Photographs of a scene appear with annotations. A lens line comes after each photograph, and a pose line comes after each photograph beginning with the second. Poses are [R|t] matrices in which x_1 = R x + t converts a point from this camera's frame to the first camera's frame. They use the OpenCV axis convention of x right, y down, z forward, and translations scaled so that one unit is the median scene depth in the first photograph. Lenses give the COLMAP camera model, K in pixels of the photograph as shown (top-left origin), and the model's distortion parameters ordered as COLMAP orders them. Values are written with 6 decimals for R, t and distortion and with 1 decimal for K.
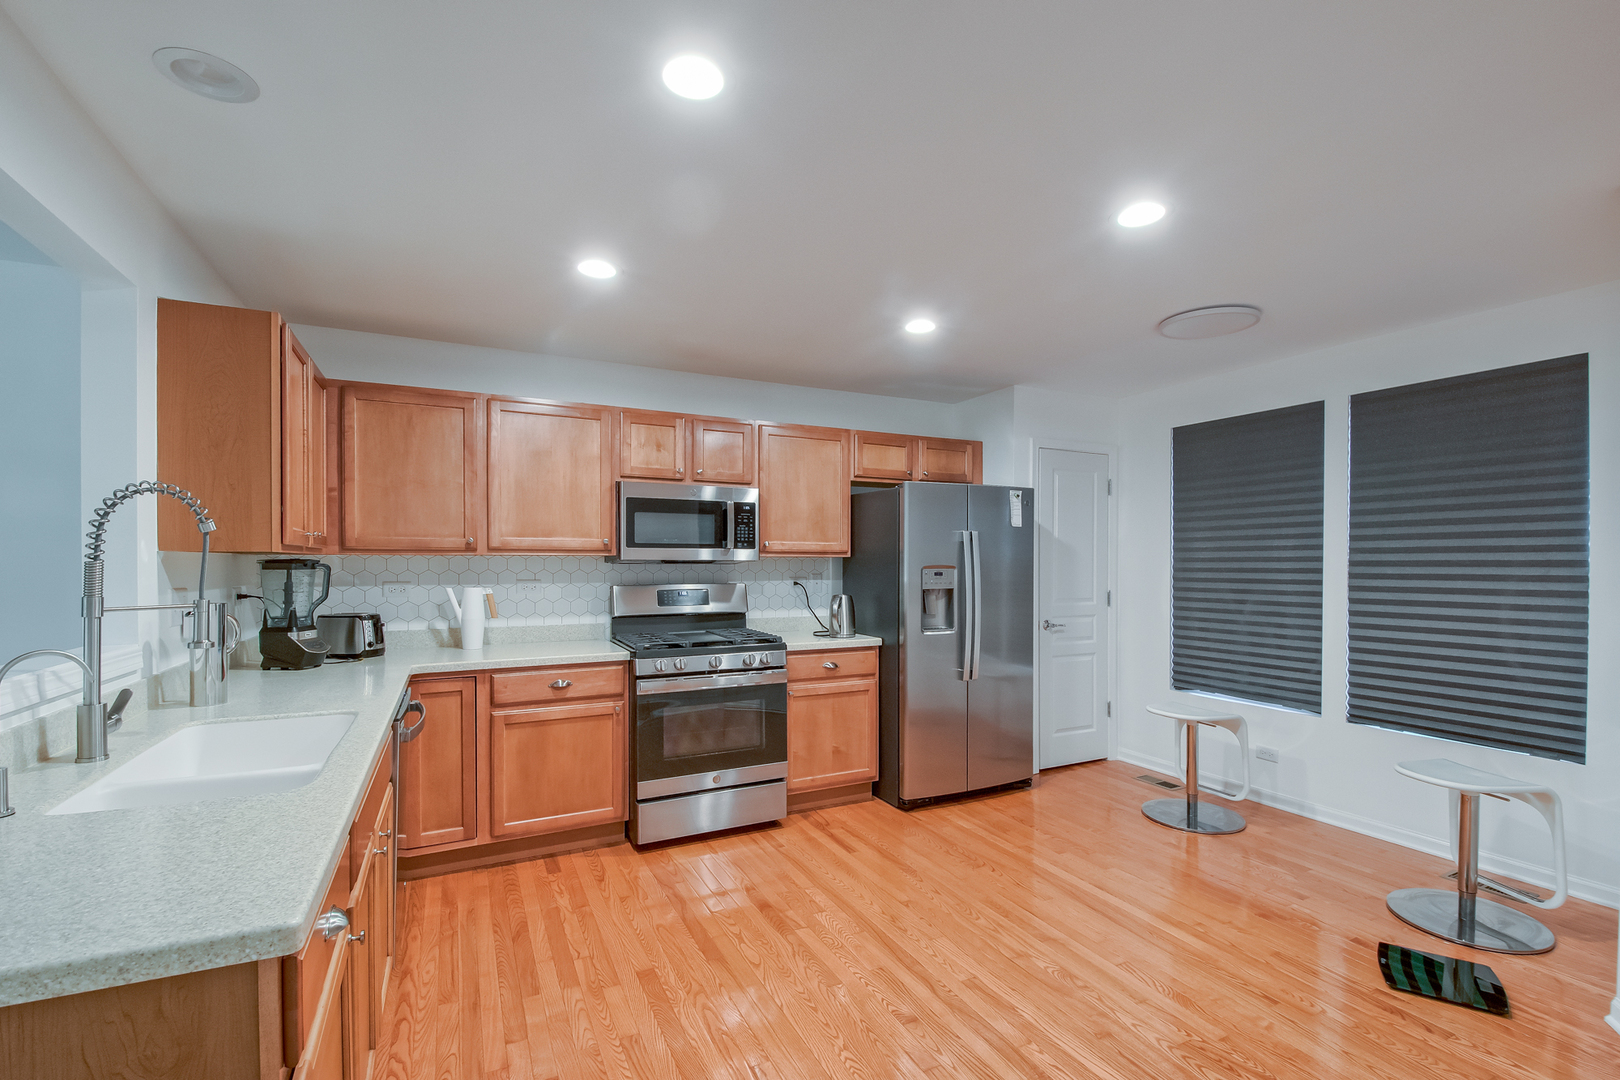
lens RADIAL K [[711.3, 0, 807.8], [0, 711.3, 567.3], [0, 0, 1]] dist [0.021198, -0.019680]
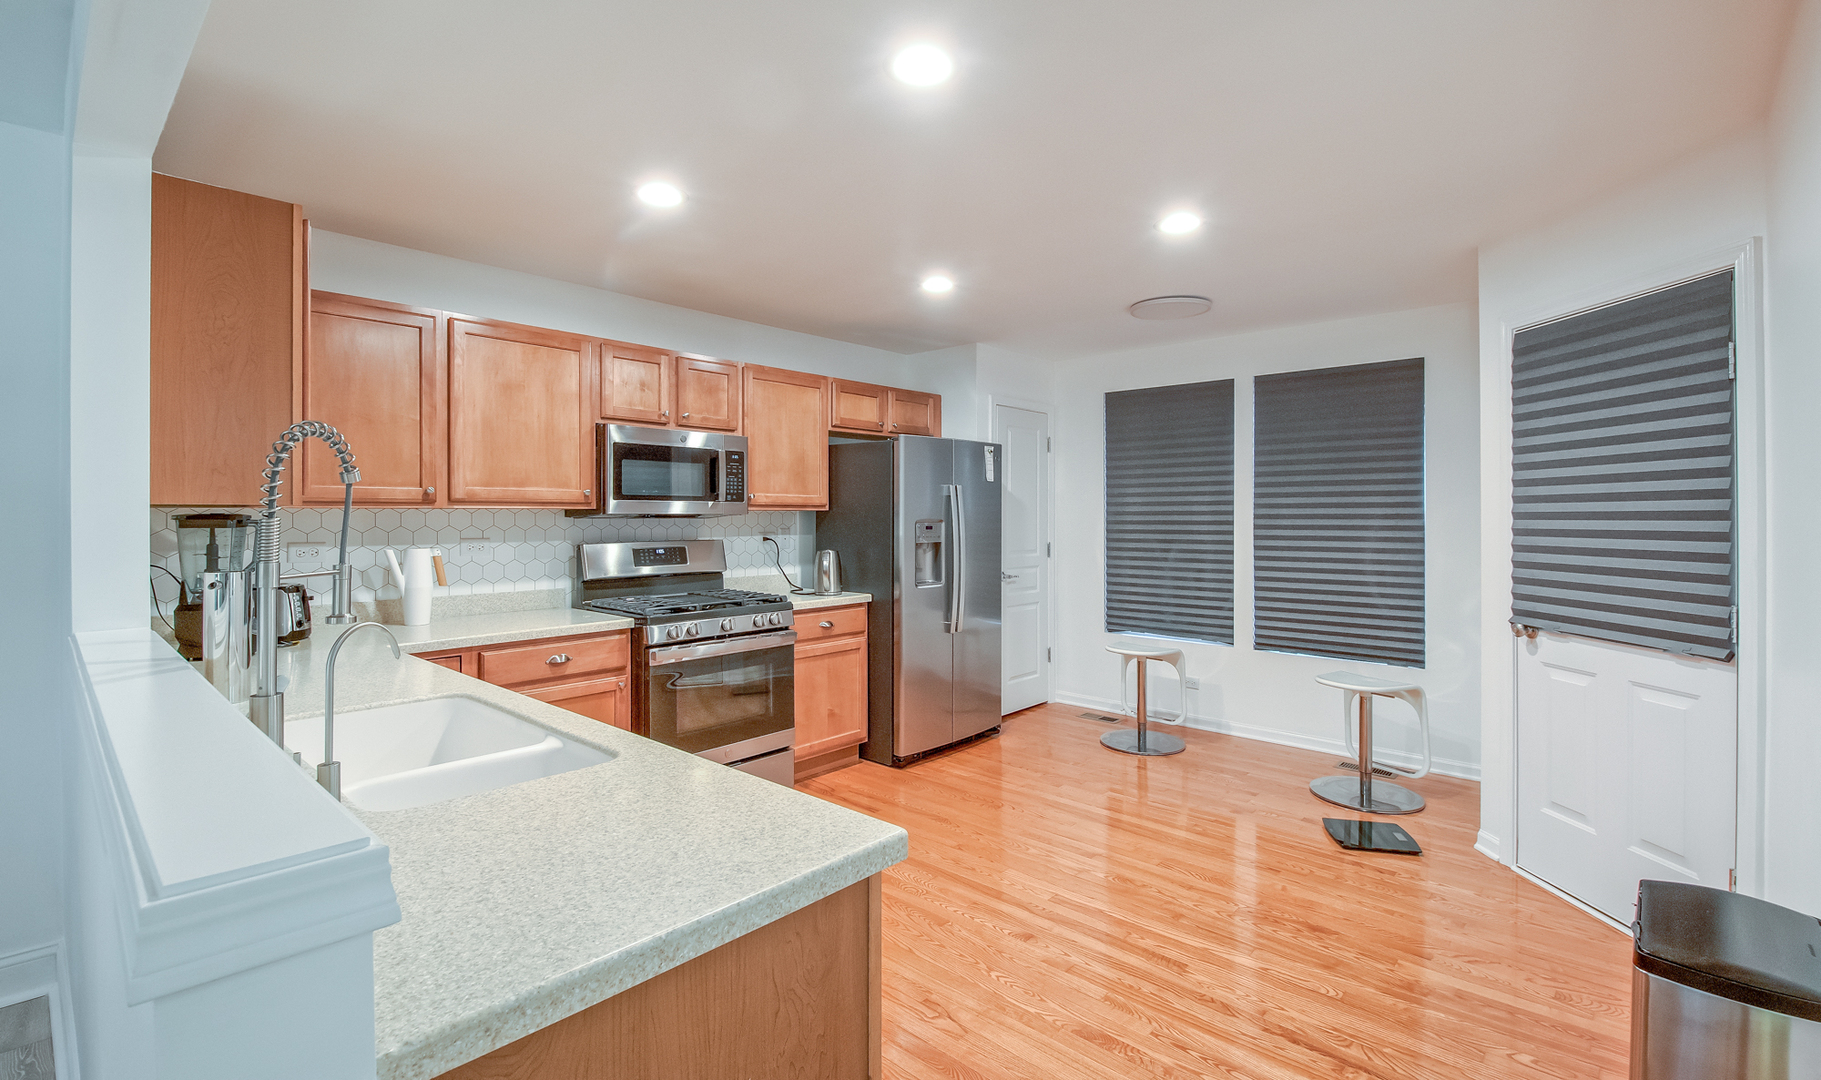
lens RADIAL K [[804.5, 0, 910.8], [0, 804.5, 513.8], [0, 0, 1]] dist [0.011739, -0.000044]
pose [[0.932955, -0.000589, 0.359993, -0.255106], [0.003632, 0.999963, -0.007774, -0.001628], [-0.359975, 0.008560, 0.932923, -0.048444]]
